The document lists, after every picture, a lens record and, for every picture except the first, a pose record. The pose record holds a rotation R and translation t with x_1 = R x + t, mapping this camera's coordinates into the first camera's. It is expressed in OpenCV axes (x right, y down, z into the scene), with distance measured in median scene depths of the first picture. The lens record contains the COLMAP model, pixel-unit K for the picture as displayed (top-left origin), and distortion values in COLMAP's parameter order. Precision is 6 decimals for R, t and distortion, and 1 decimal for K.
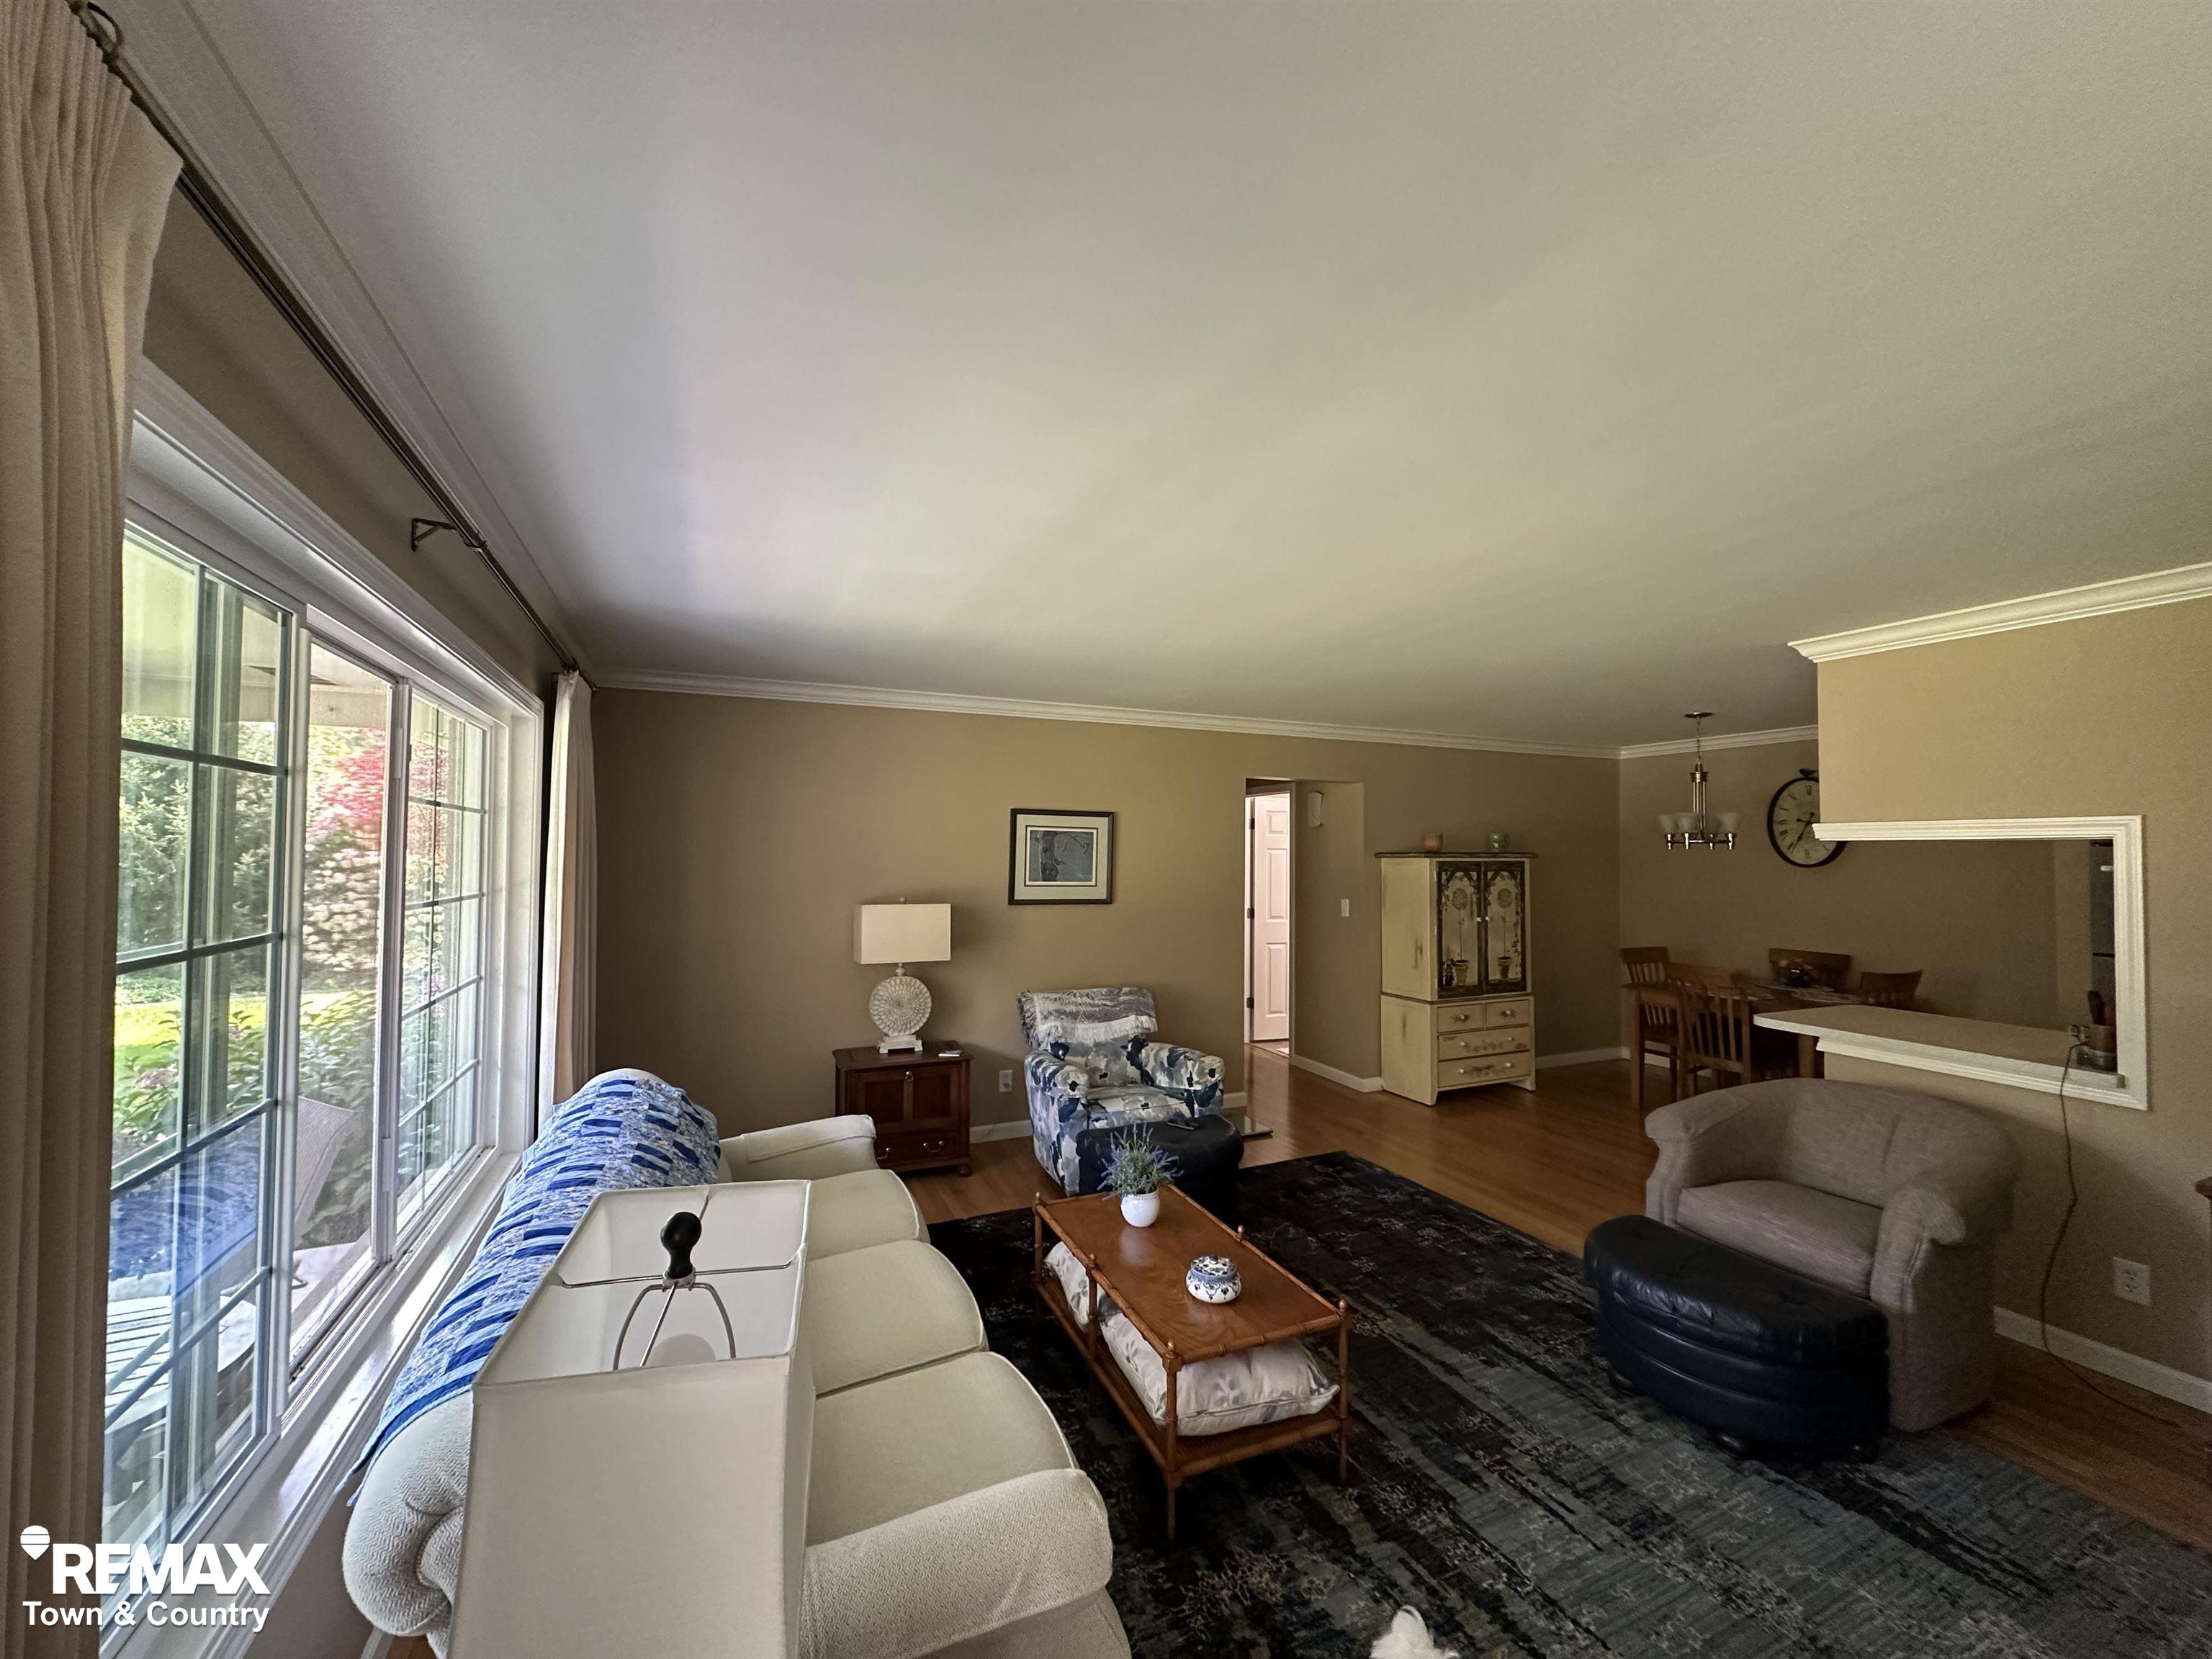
lens RADIAL K [[879.9, 0, 1106.0], [0, 879.9, 829.5], [0, 0, 1]] dist [0.001863, 0.000298]
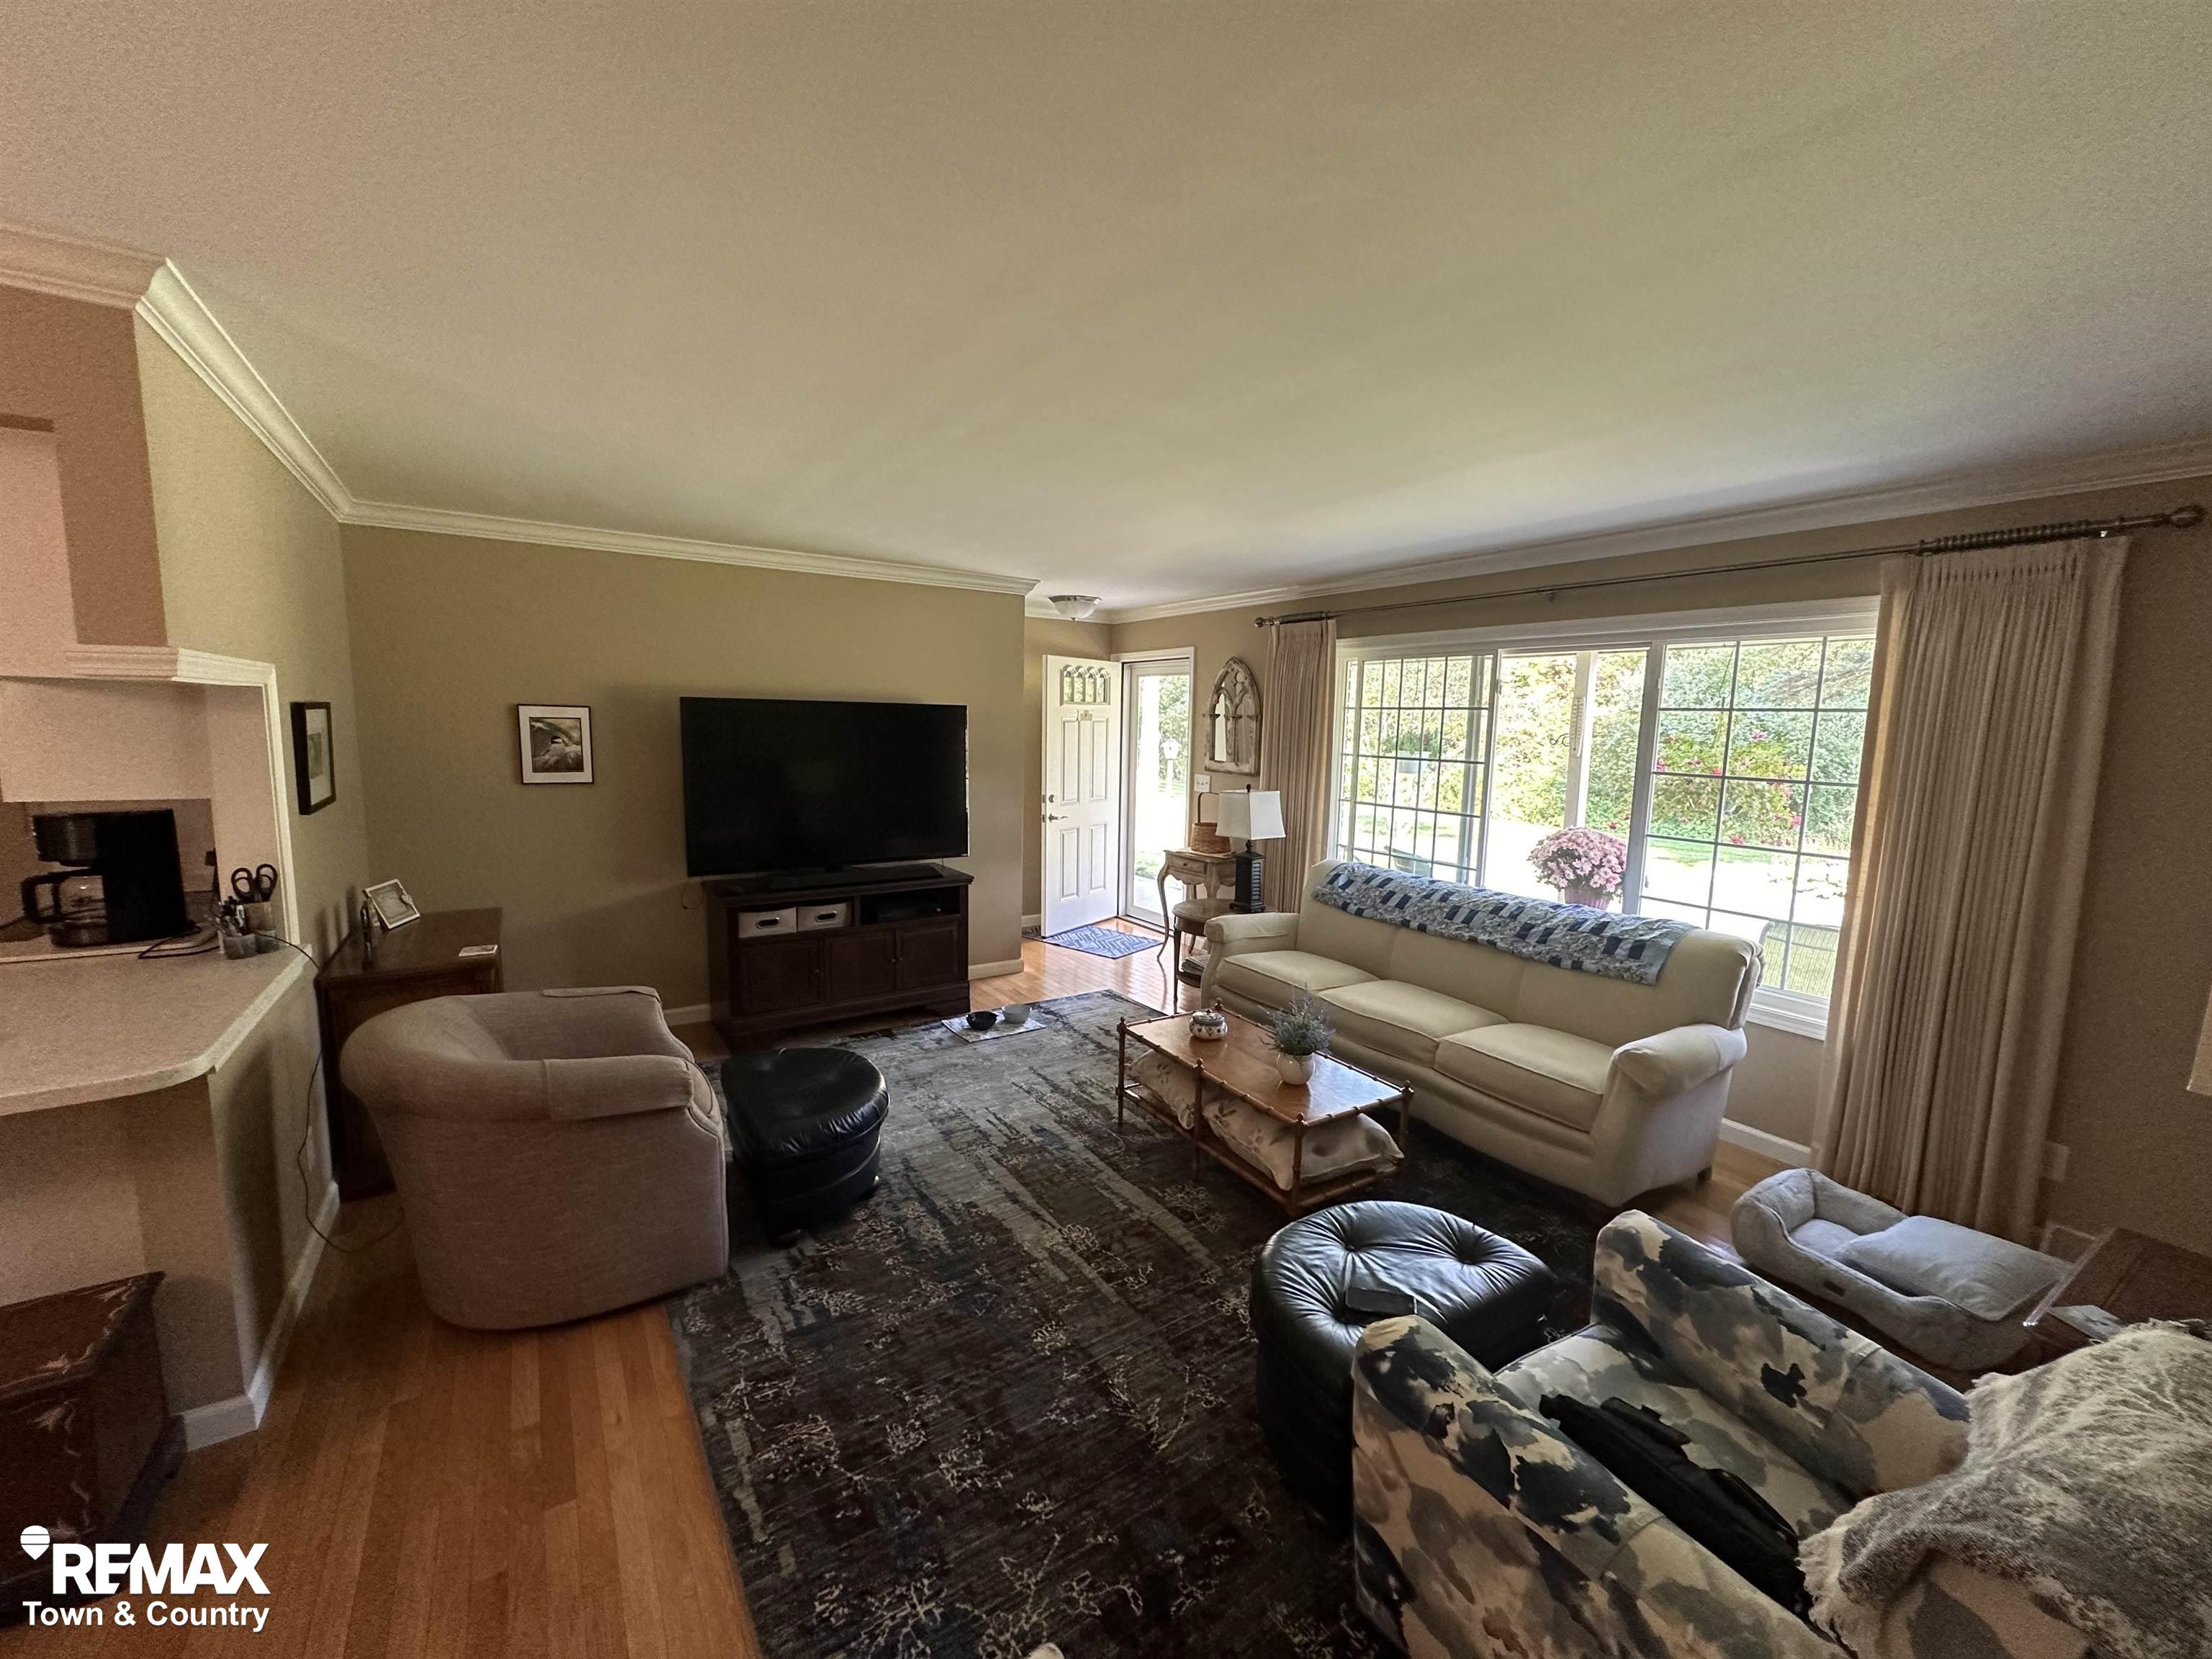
lens RADIAL K [[879.9, 0, 1106.0], [0, 879.9, 829.5], [0, 0, 1]] dist [0.001863, 0.000298]
pose [[-0.986556, -0.006776, -0.163283, 0.399842], [-0.022636, 0.995175, 0.095472, 0.042393], [0.161848, 0.097884, -0.981949, 1.795967]]
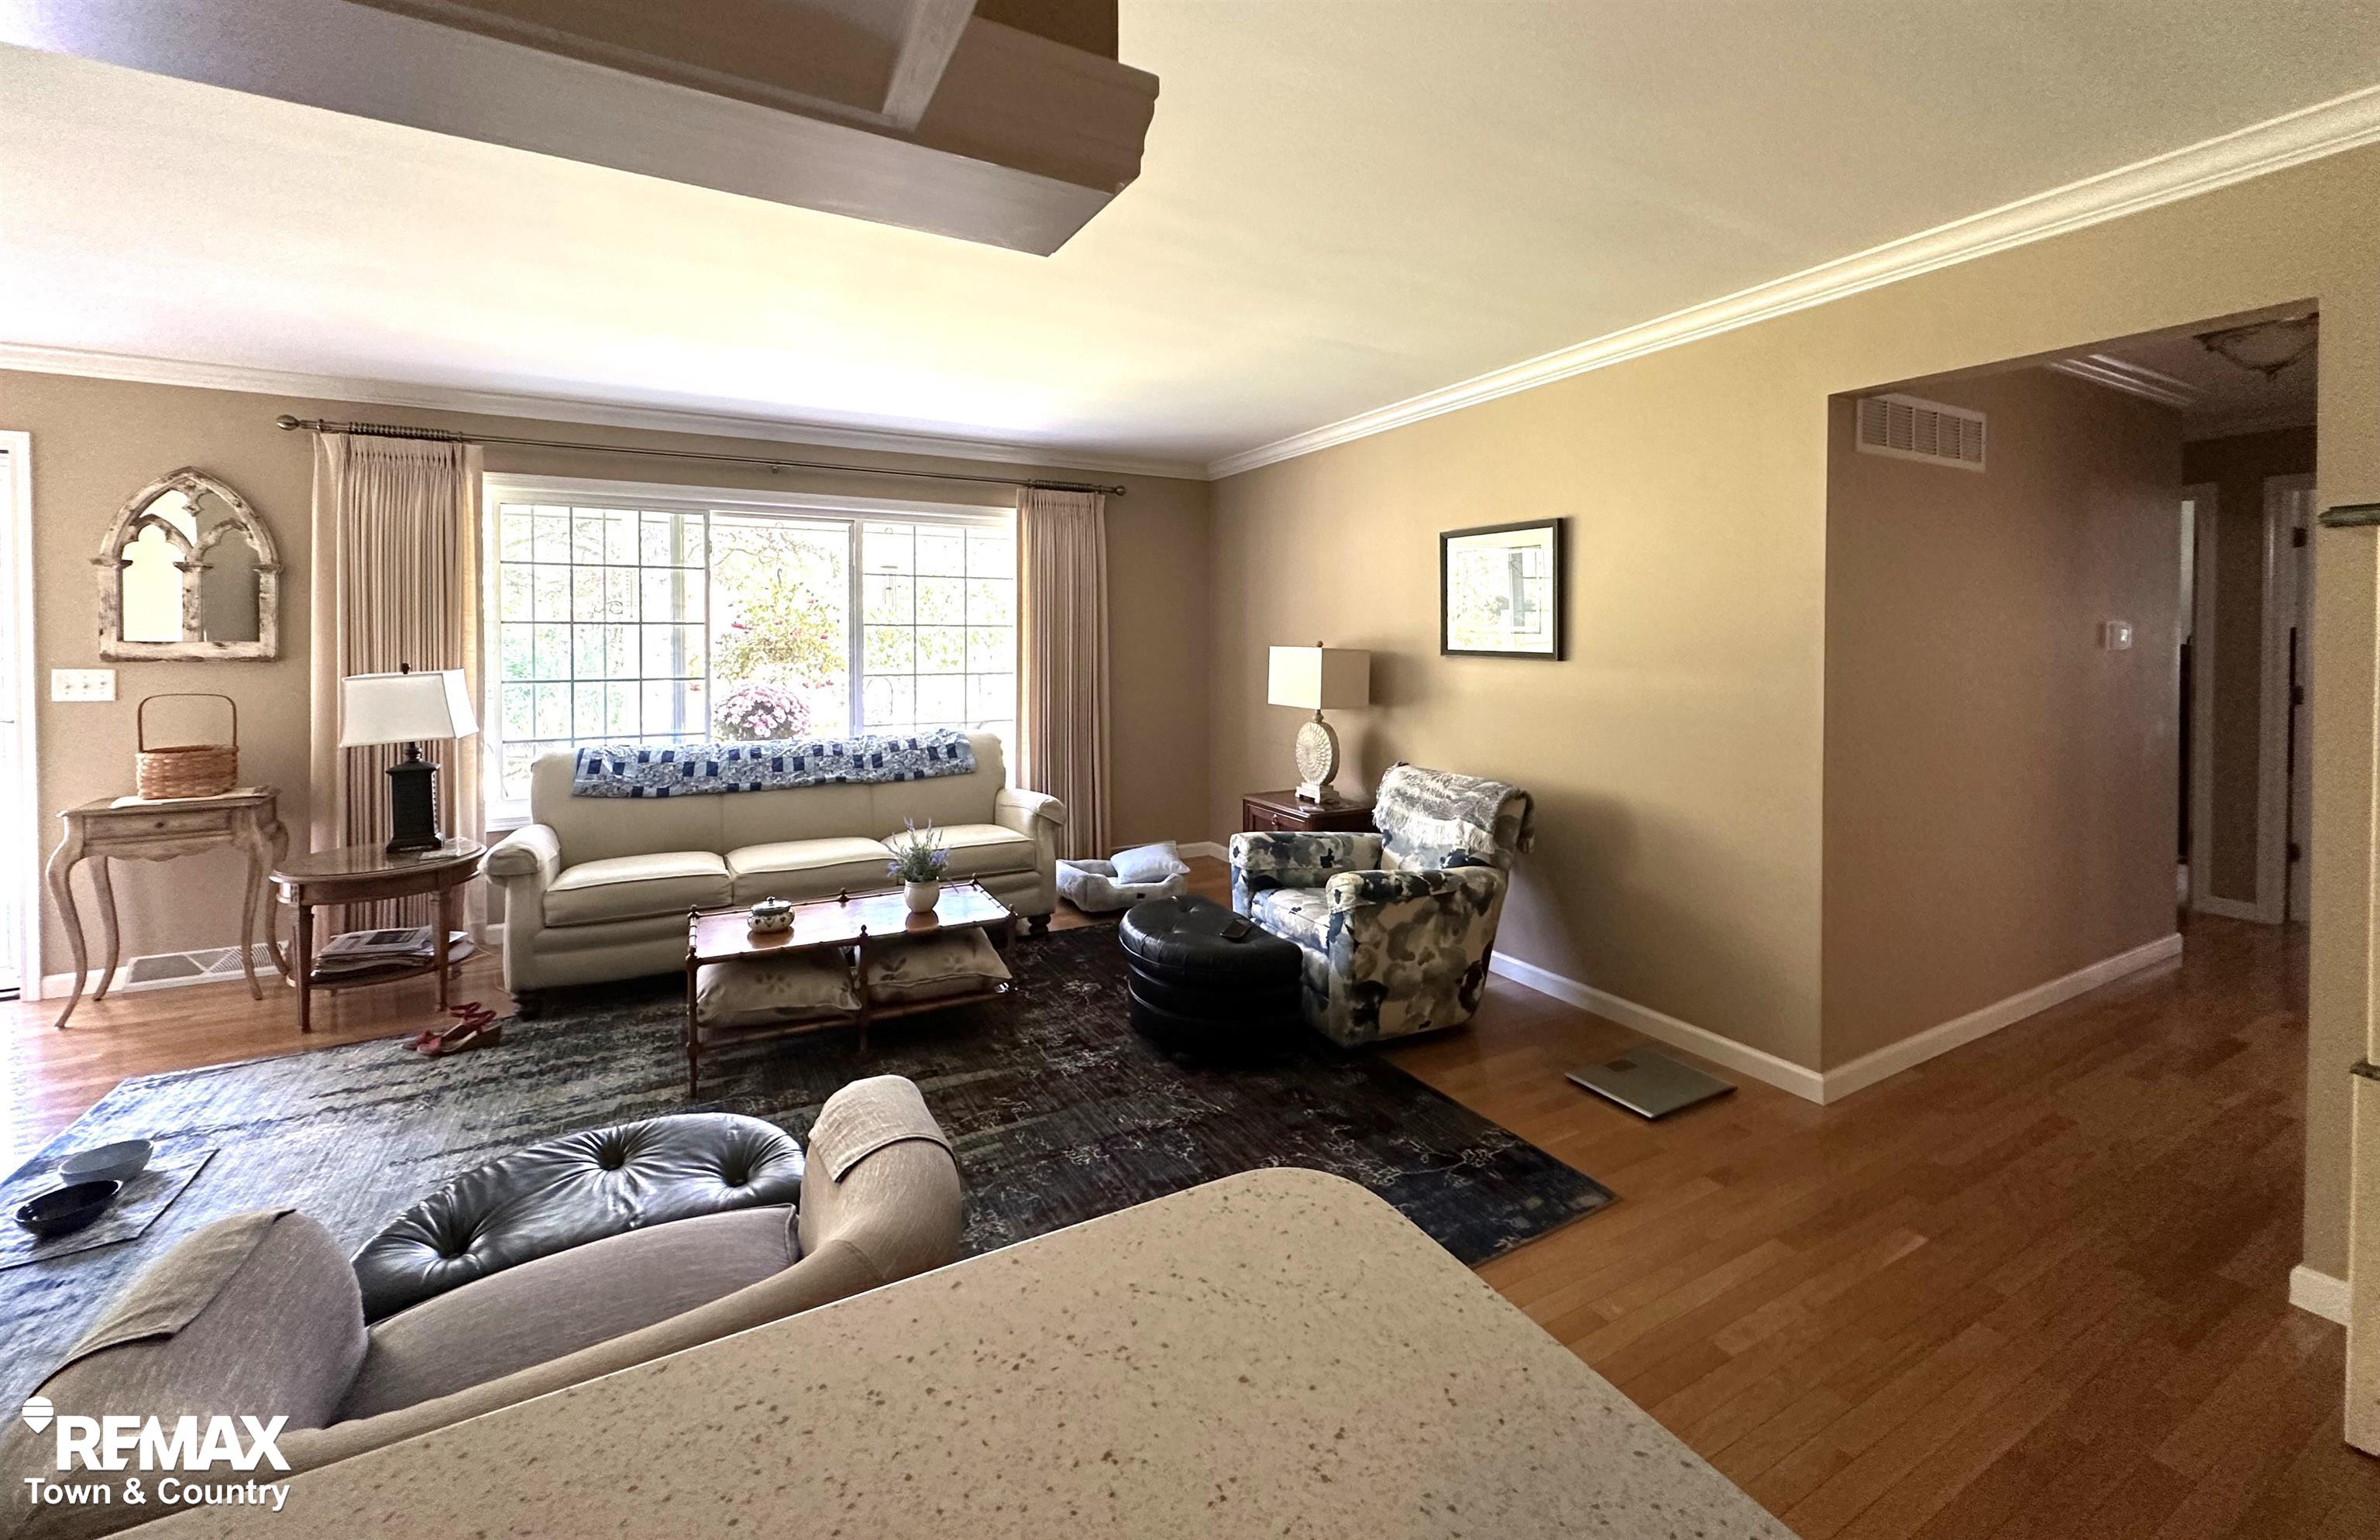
lens RADIAL K [[946.3, 0, 1194.1], [0, 946.3, 648.5], [0, 0, 1]] dist [-0.000593, -0.000110]
pose [[0.079997, 0.012368, -0.996718, 1.137124], [0.026537, 0.999542, 0.014533, 0.097243], [0.996442, -0.027612, 0.079632, 1.139261]]
